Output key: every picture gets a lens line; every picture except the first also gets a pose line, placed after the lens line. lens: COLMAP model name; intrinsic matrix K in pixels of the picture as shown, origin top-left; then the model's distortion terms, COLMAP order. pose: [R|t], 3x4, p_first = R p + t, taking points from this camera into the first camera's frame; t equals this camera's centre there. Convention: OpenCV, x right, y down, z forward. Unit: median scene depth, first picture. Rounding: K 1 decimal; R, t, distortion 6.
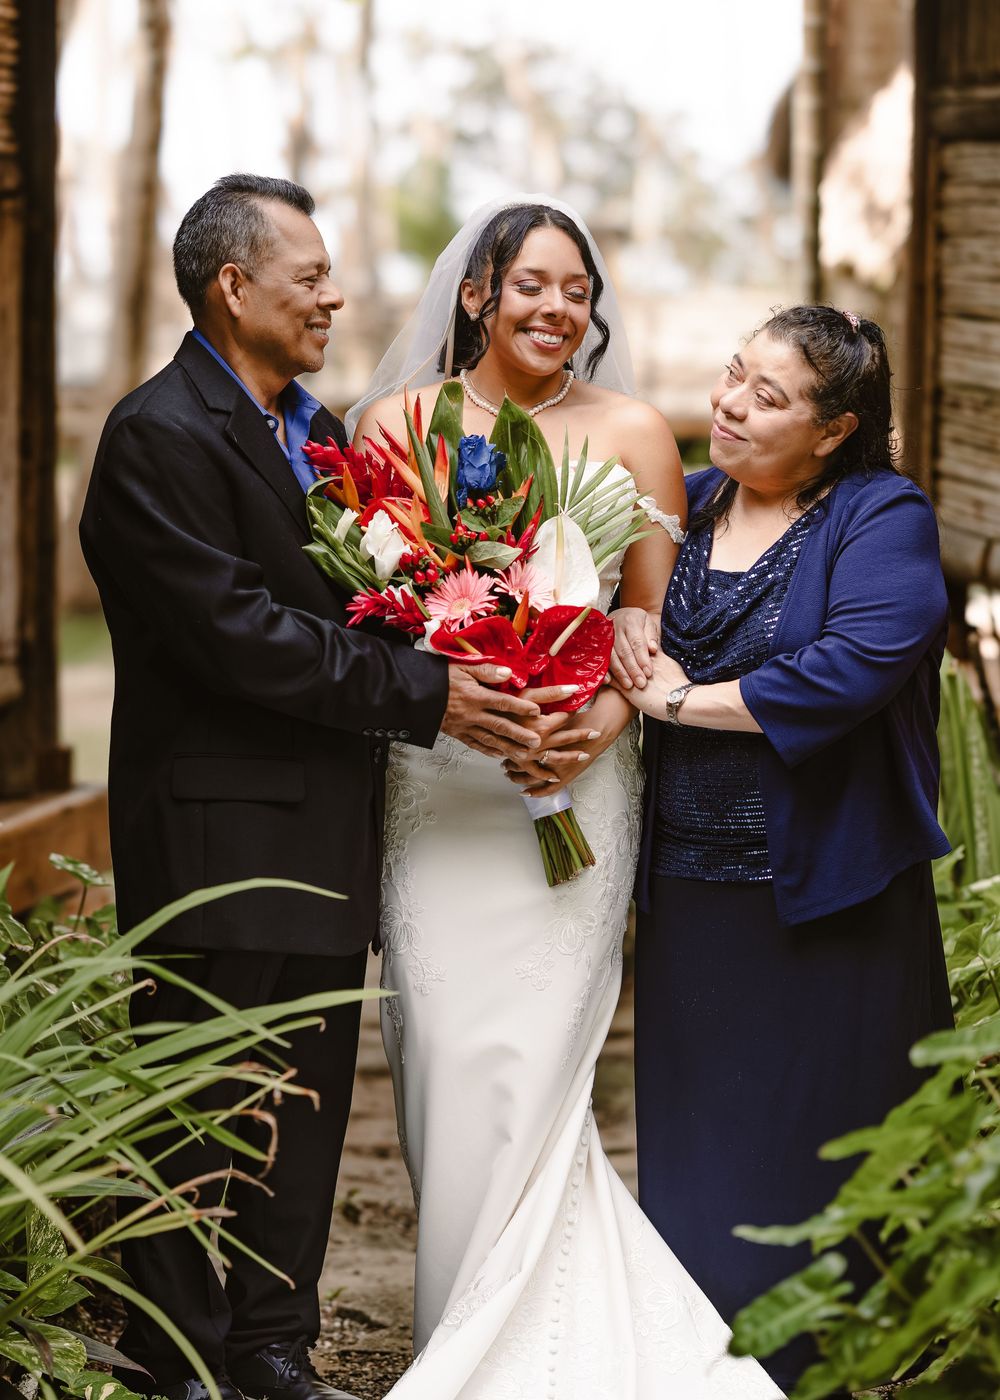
lens RADIAL K [[5652.4, 0, 499.6], [0, 5652.4, 700.1], [0, 0, 1]] dist [0.239238, 0.000000]
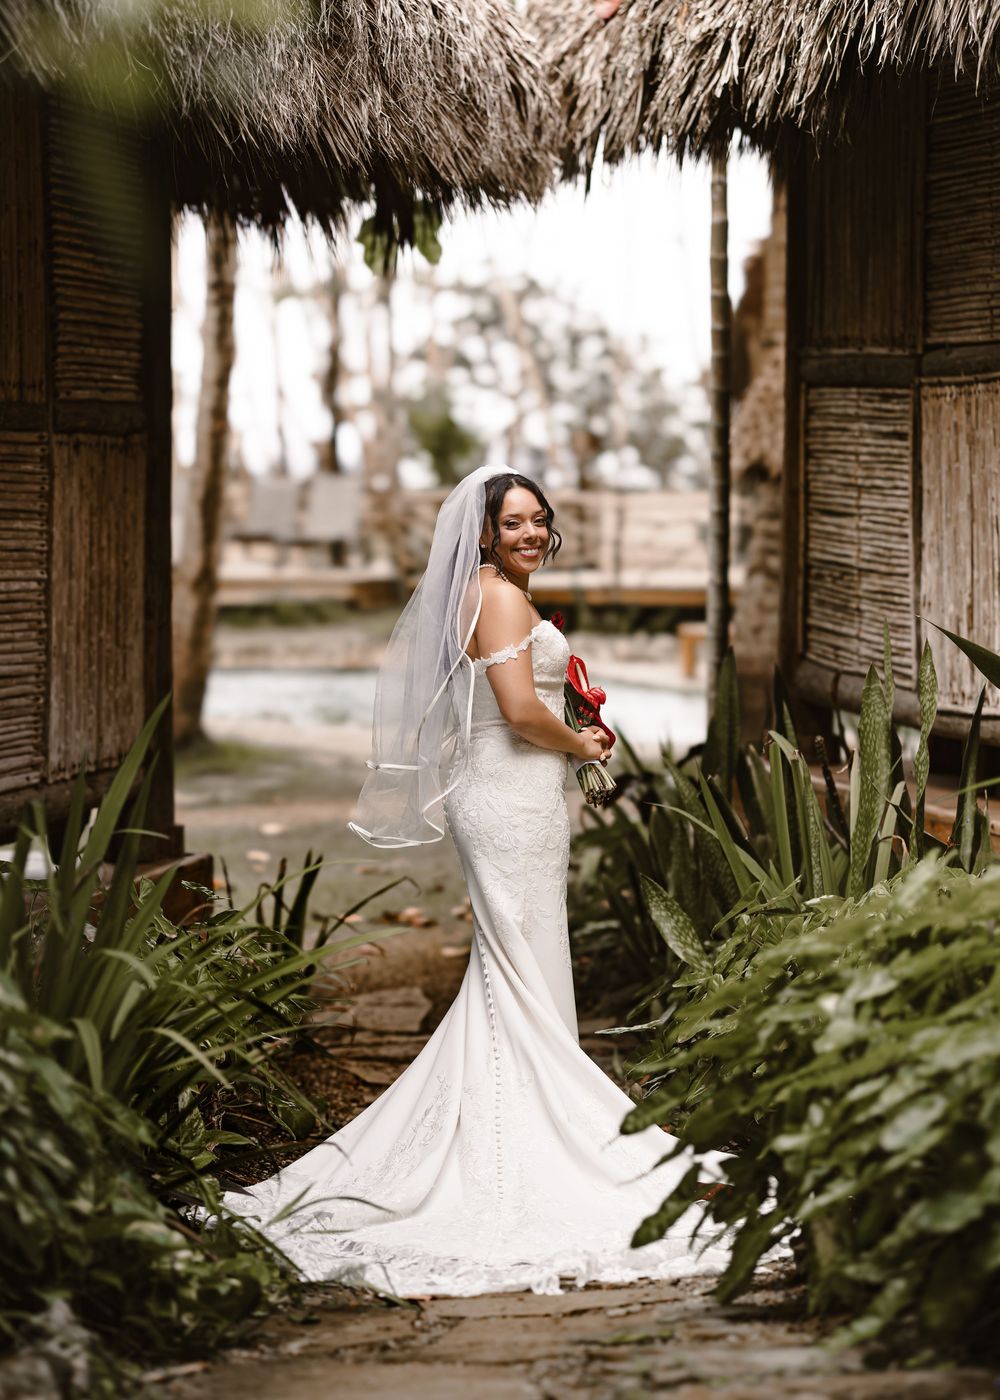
lens RADIAL K [[5652.4, 0, 500.2], [0, 5652.4, 700.1], [0, 0, 1]] dist [0.239238, 0.000000]
pose [[0.999978, -0.006052, -0.002878, 0.006601], [0.005957, 0.999471, -0.031986, 0.021118], [0.003070, 0.031968, 0.999484, -0.368639]]
